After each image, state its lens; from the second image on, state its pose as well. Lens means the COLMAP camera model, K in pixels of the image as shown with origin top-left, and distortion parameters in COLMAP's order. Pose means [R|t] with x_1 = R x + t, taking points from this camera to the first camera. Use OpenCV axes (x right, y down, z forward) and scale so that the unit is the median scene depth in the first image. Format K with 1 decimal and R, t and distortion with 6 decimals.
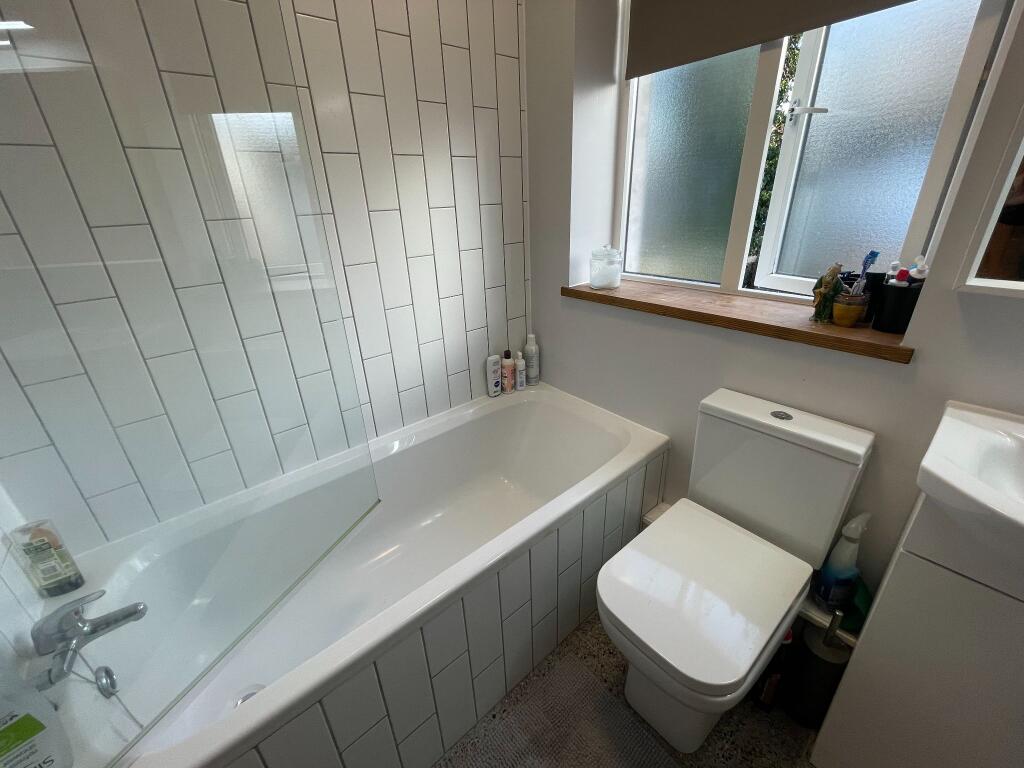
lens RADIAL K [[410.5, 0, 512.4], [0, 410.5, 376.6], [0, 0, 1]] dist [-0.002459, 0.000488]
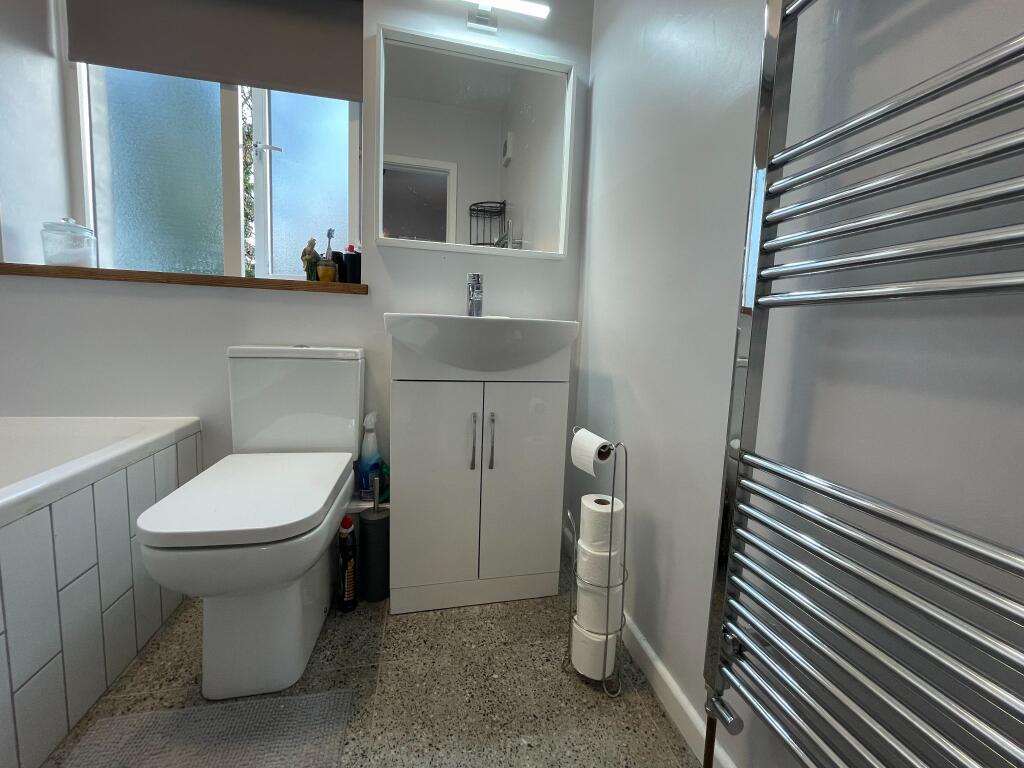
lens RADIAL K [[410.5, 0, 506.1], [0, 410.5, 380.2], [0, 0, 1]] dist [-0.002459, 0.000488]
pose [[0.480658, -0.040035, 0.875994, -0.087587], [0.293425, 0.948716, -0.117644, 0.354762], [-0.826359, 0.313585, 0.467756, -0.032458]]
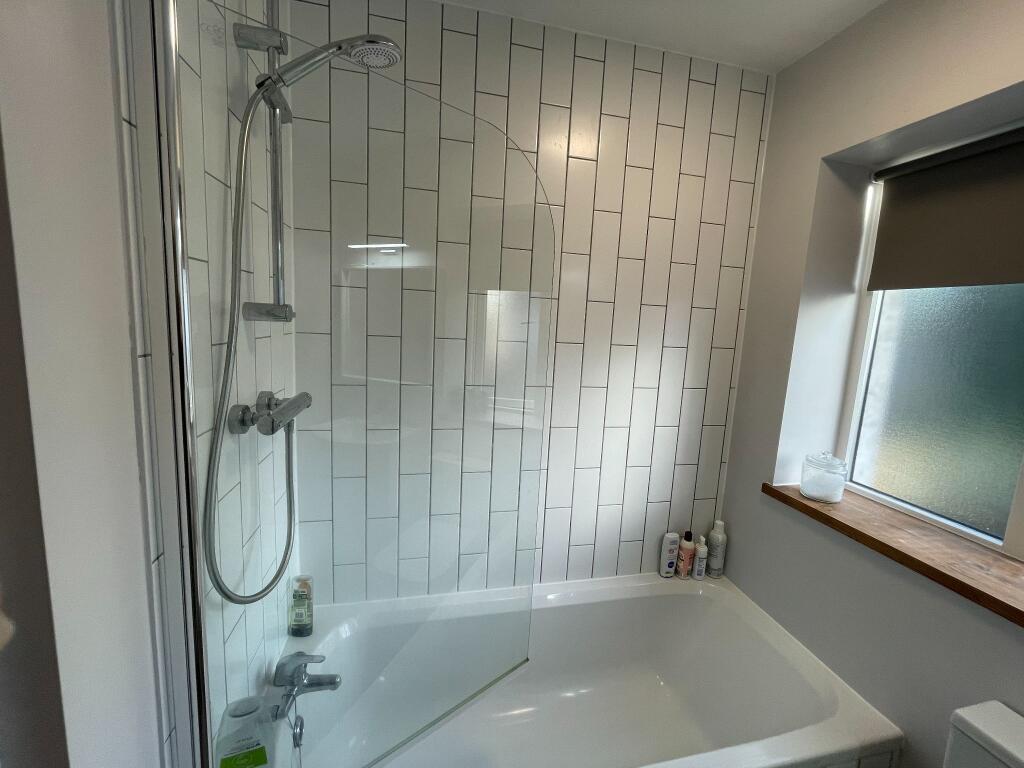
lens RADIAL K [[410.5, 0, 513.1], [0, 410.5, 380.7], [0, 0, 1]] dist [-0.002459, 0.000488]
pose [[0.883023, 0.143836, -0.446745, 0.002573], [-0.257763, 0.944098, -0.205520, -0.108173], [0.392210, 0.296633, 0.870736, -0.094516]]
